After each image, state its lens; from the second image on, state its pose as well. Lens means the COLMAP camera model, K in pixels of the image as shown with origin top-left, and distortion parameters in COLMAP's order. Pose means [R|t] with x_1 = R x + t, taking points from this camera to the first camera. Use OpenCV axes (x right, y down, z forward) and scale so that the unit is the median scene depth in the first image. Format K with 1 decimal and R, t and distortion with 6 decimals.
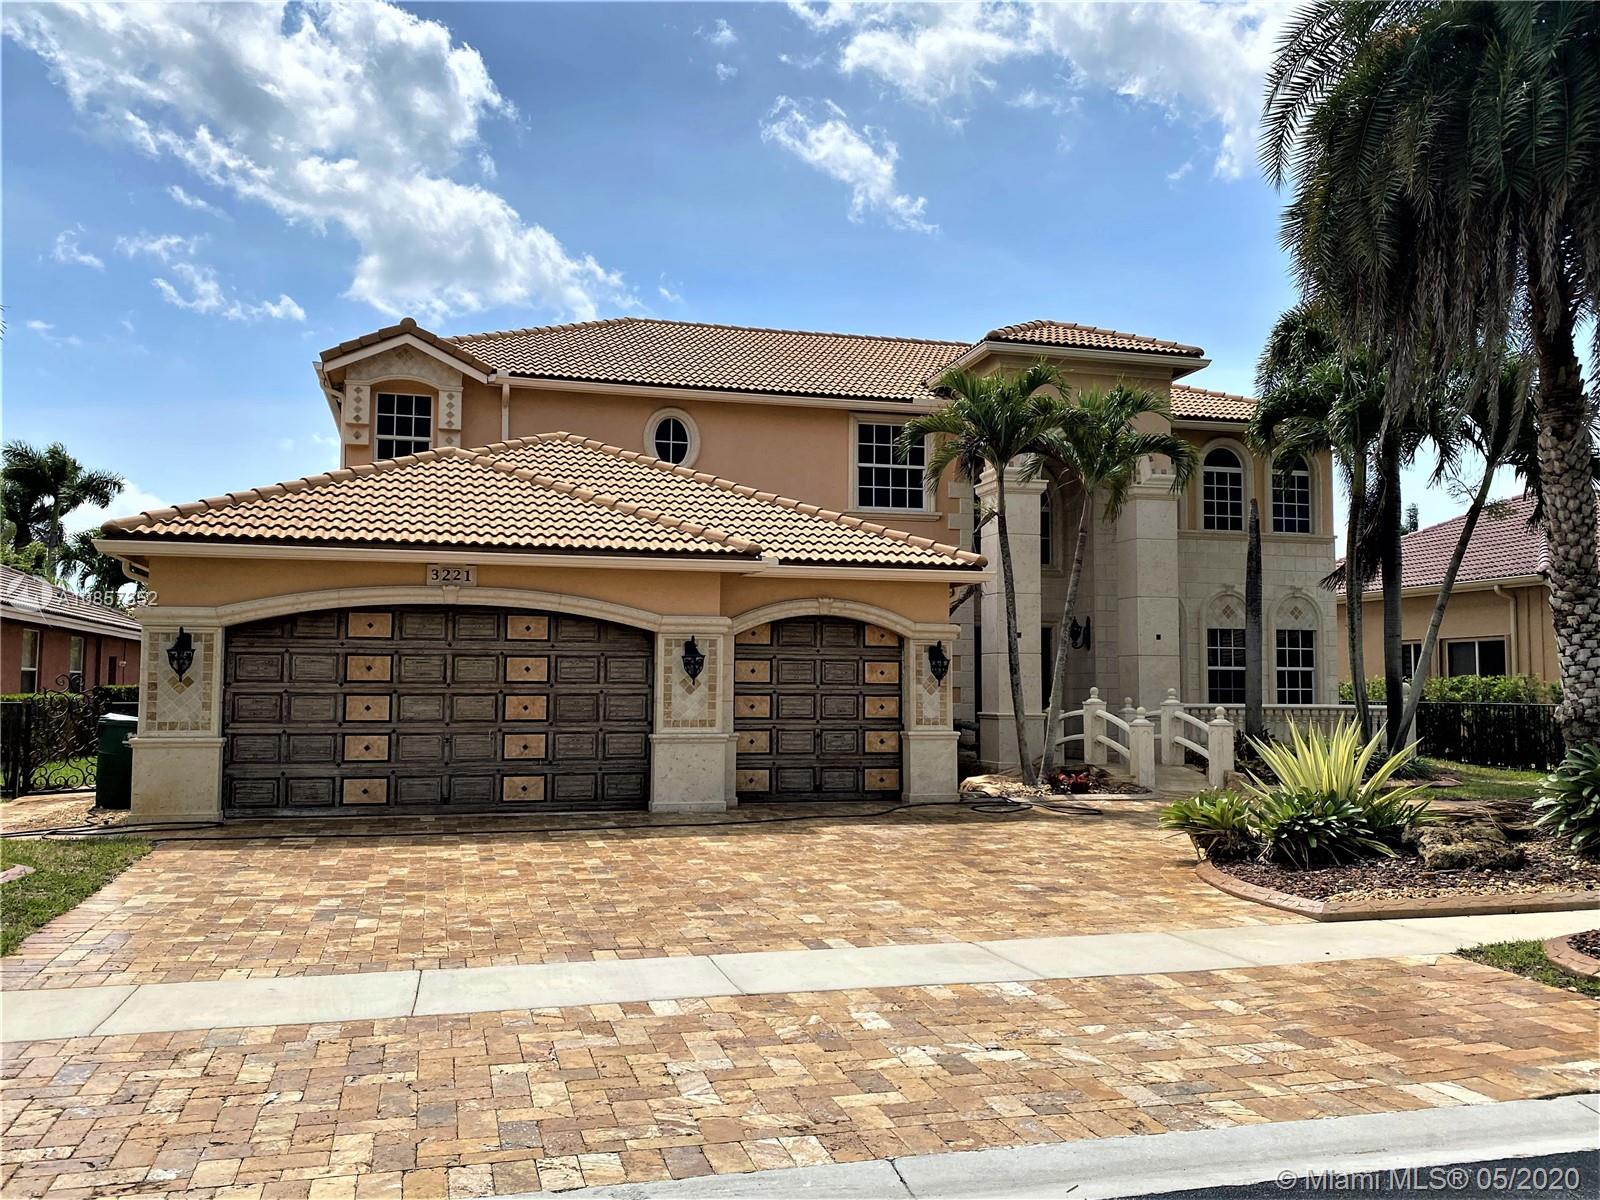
lens RADIAL K [[1359.7, 0, 800.0], [0, 1359.7, 600.0], [0, 0, 1]] dist [0.085627, -0.178436]
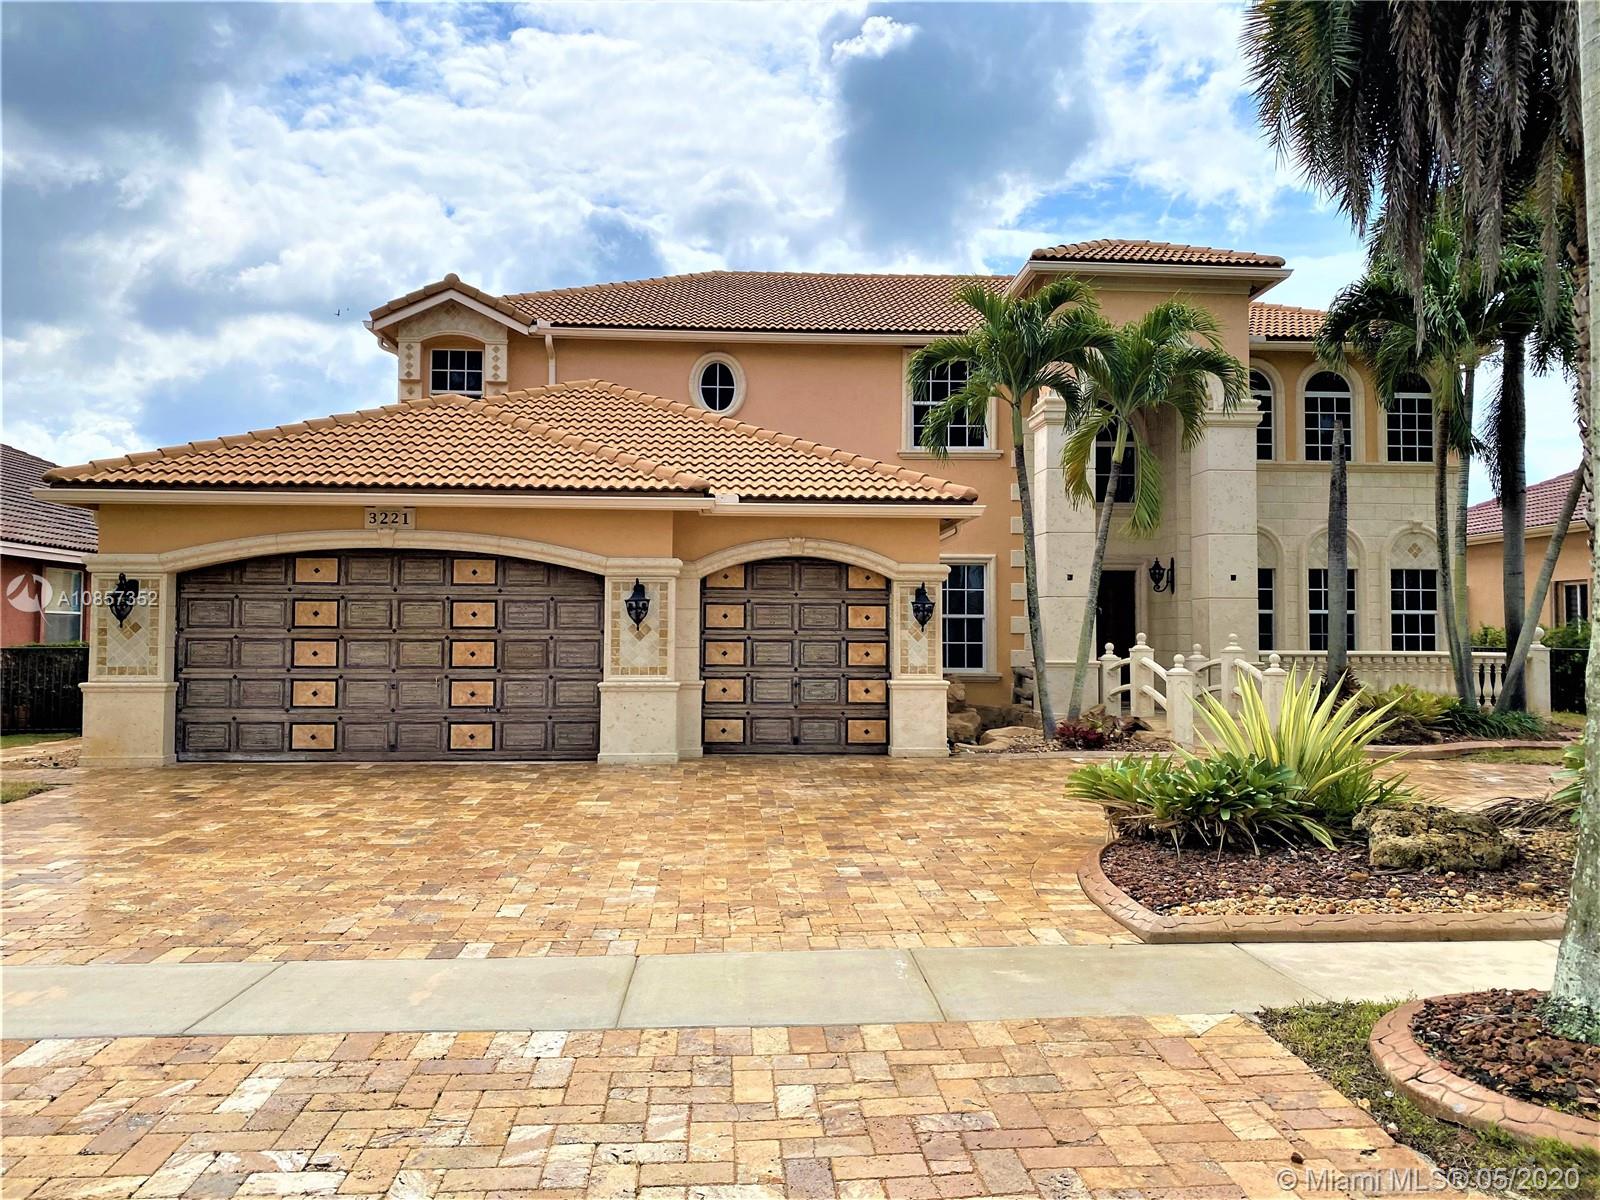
lens RADIAL K [[1219.5, 0, 800.0], [0, 1219.5, 600.0], [0, 0, 1]] dist [0.050689, -0.066665]
pose [[0.979246, -0.006595, -0.202569, 0.202747], [0.013742, 0.999331, 0.033897, 0.013974], [0.202210, -0.035977, 0.978681, 0.192632]]
